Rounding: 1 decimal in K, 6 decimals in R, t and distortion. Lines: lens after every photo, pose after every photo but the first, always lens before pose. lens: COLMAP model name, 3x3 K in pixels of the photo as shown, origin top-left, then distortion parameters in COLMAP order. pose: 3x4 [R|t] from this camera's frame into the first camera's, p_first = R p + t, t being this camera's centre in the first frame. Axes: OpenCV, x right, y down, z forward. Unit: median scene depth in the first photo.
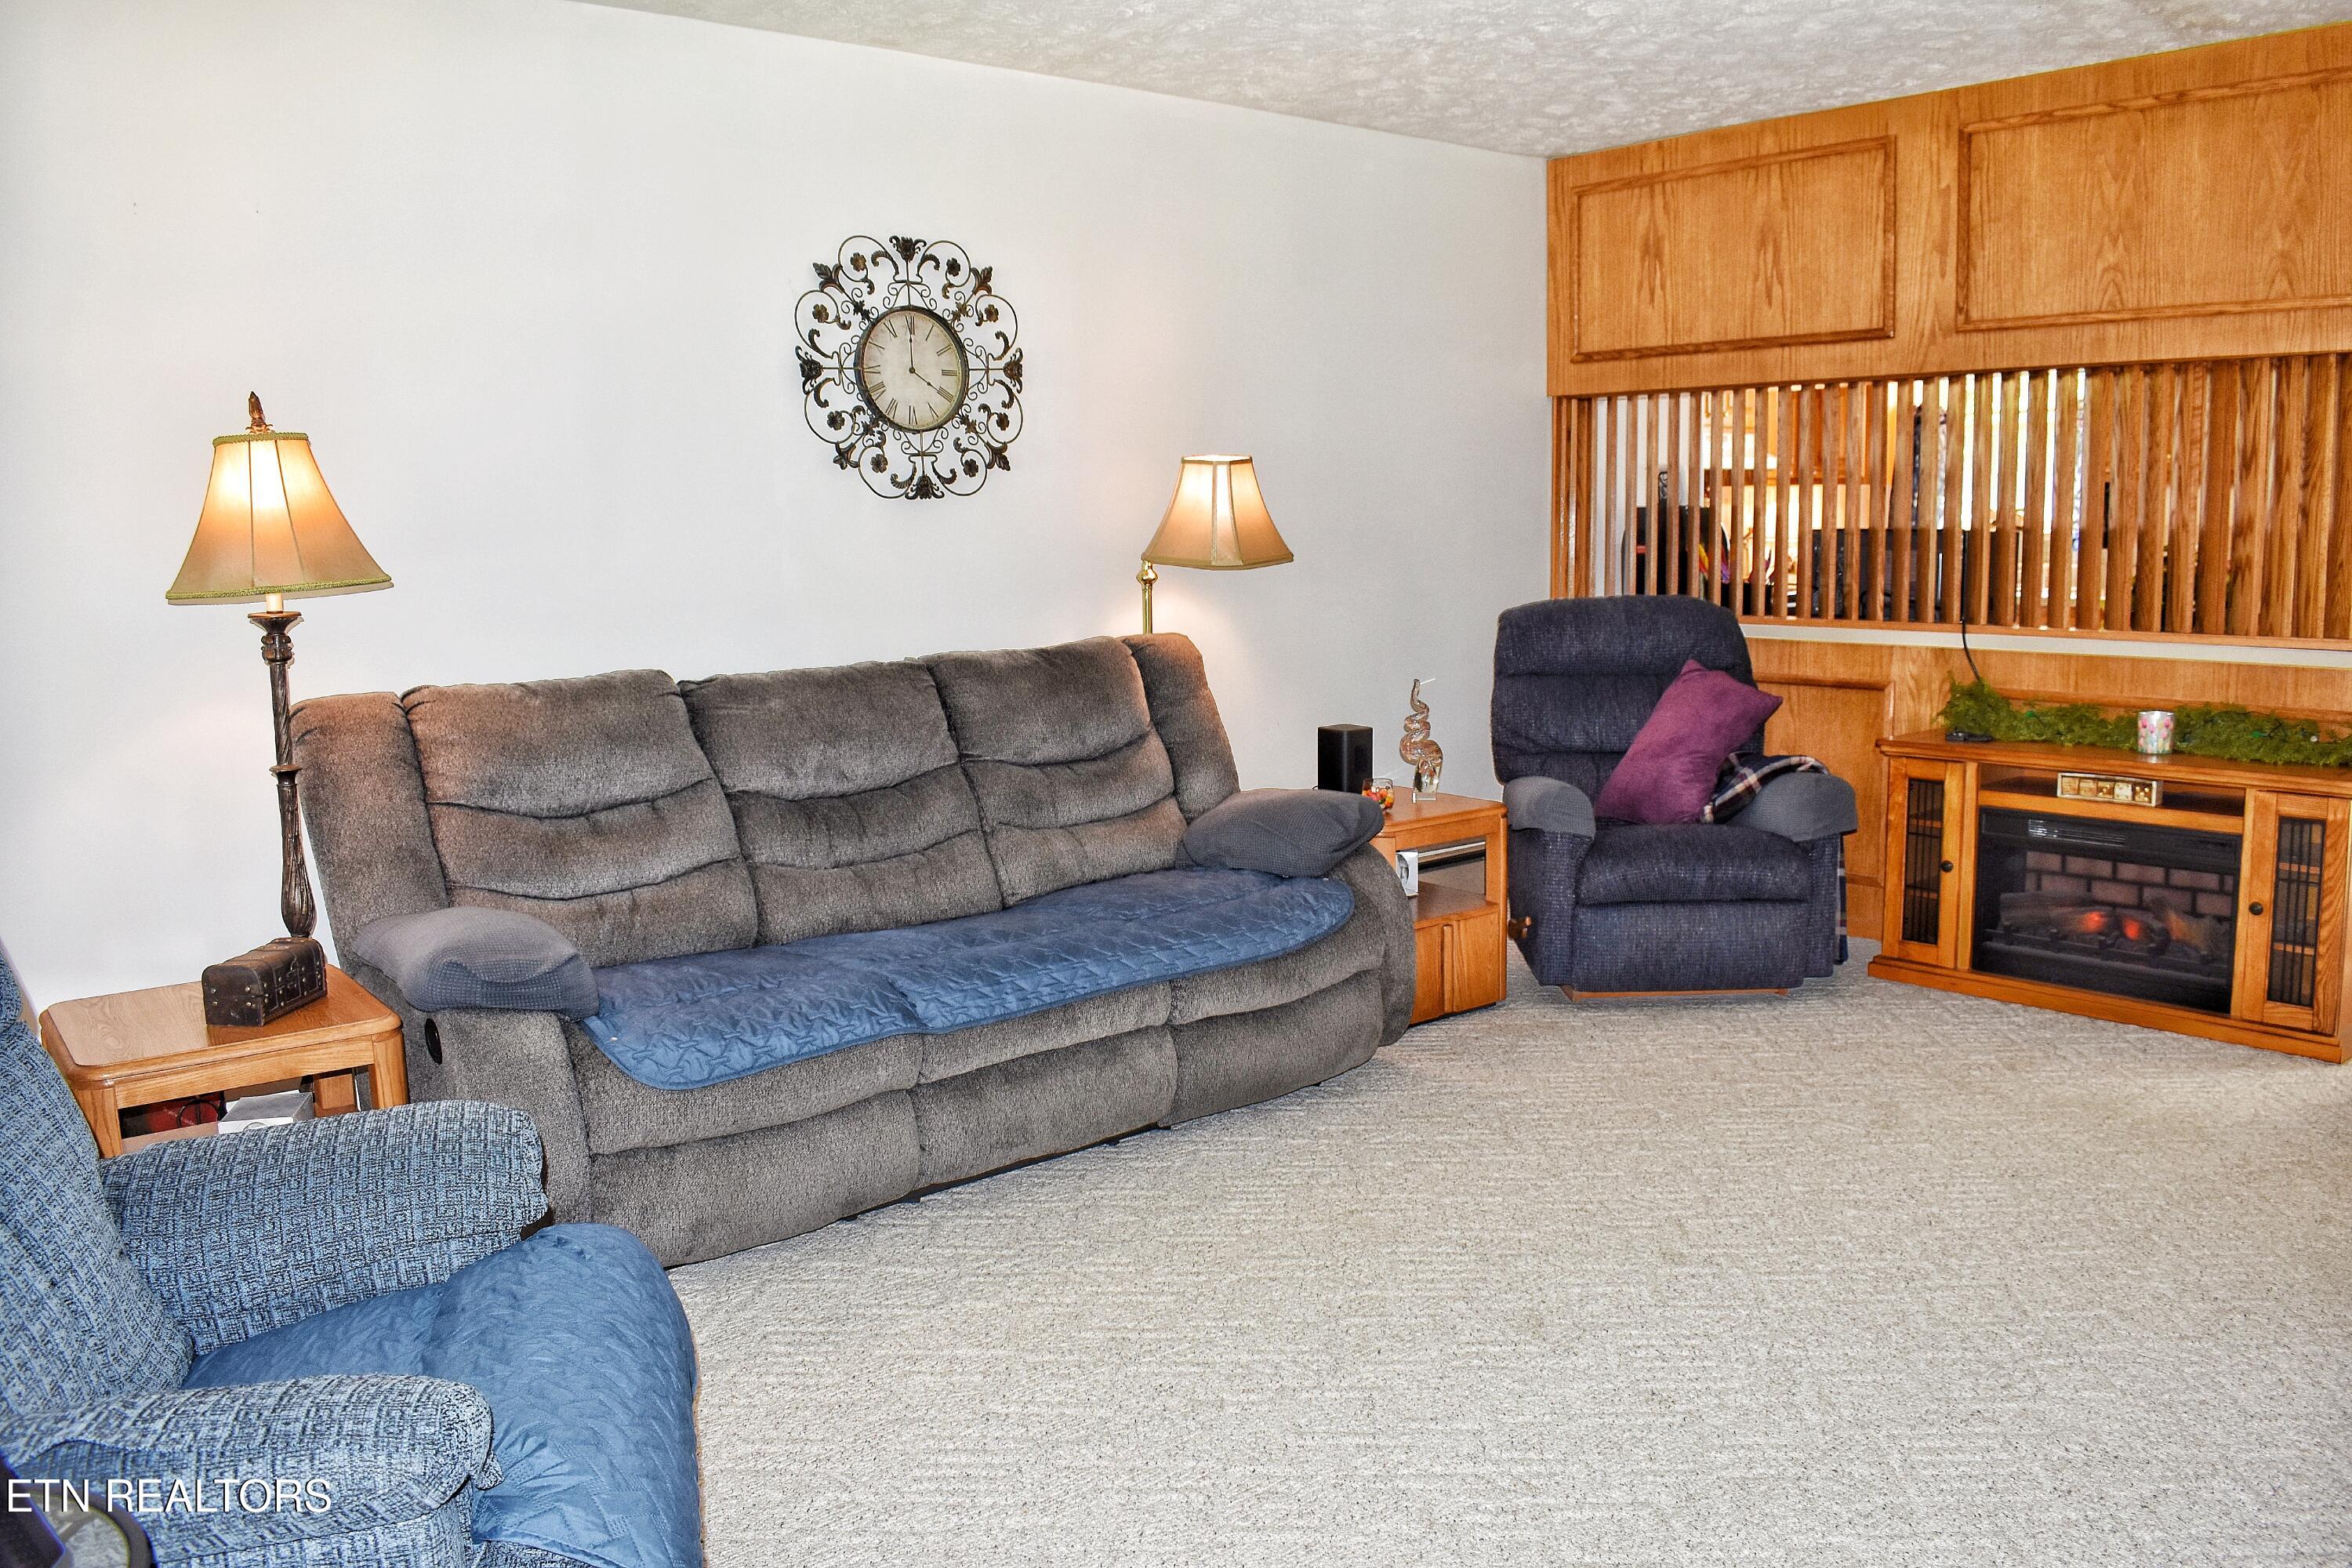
lens RADIAL K [[1964.0, 0, 1177.1], [0, 1964.0, 778.7], [0, 0, 1]] dist [-0.062965, -0.004722]
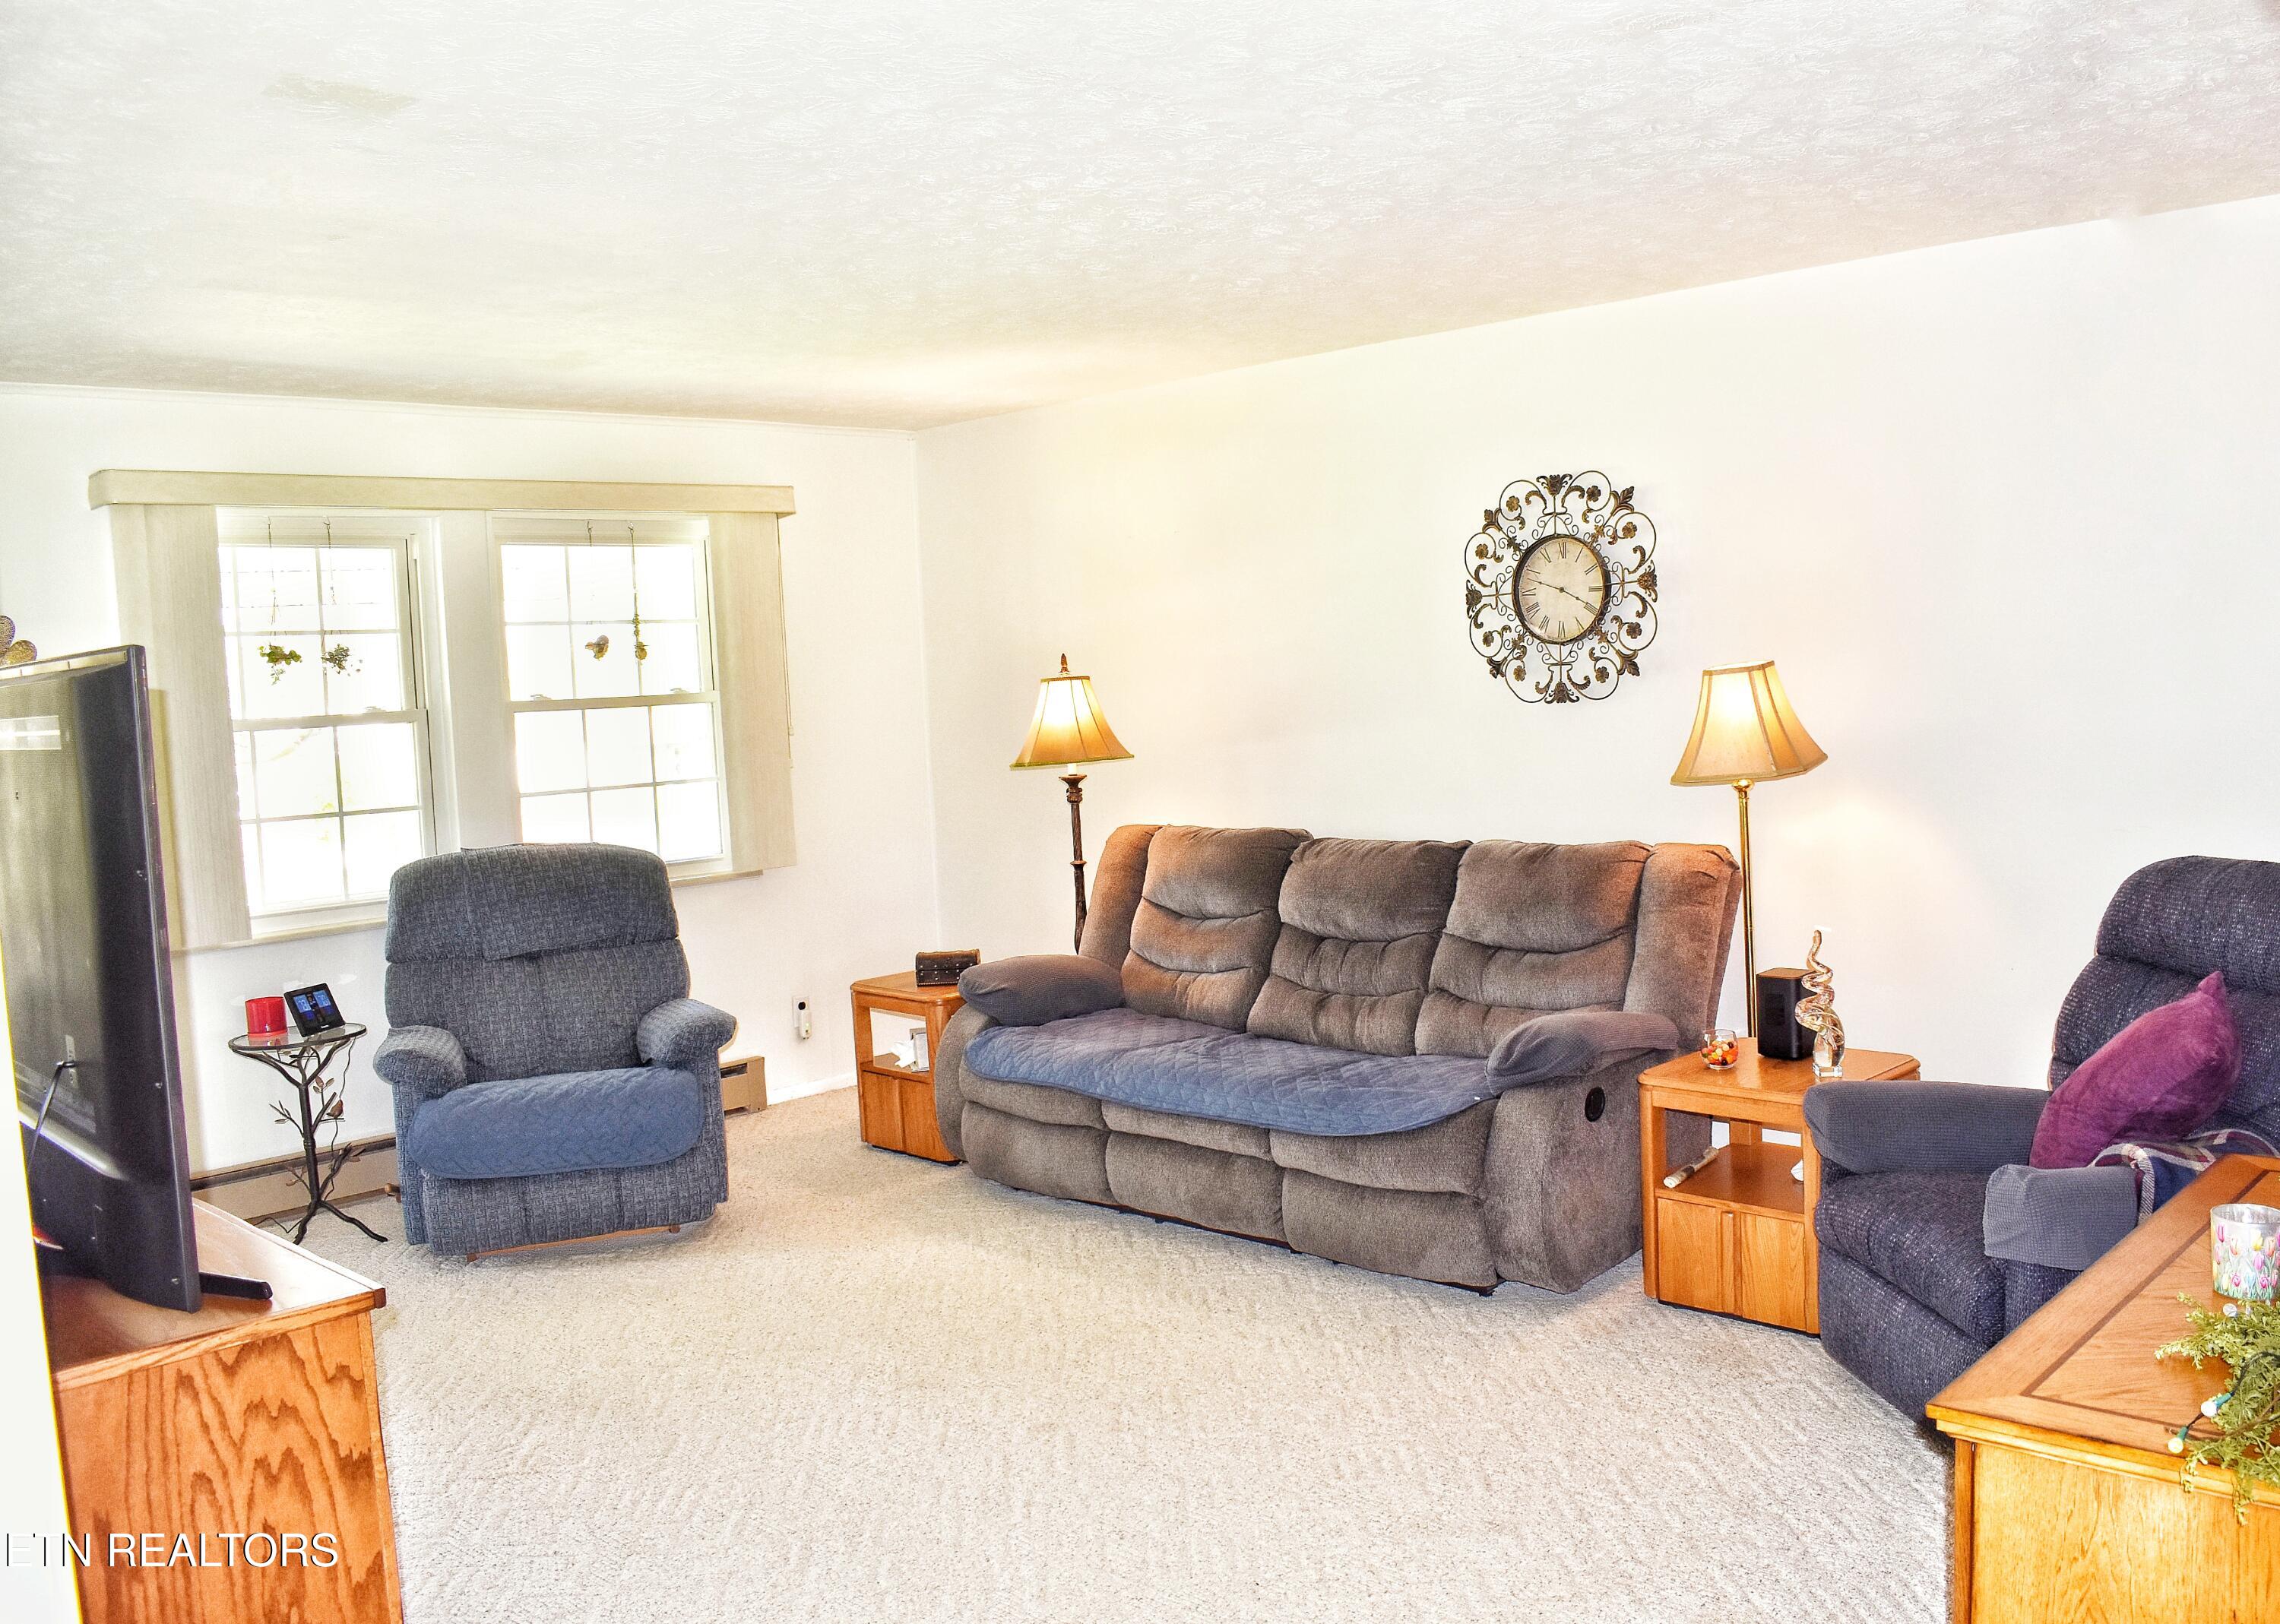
lens RADIAL K [[1917.9, 0, 1140.7], [0, 1917.9, 813.6], [0, 0, 1]] dist [-0.002220, 0.000048]
pose [[0.100160, 0.091793, -0.990728, 0.956480], [-0.090828, 0.992421, 0.082767, -0.150041], [0.990817, 0.081695, 0.107738, 0.649992]]
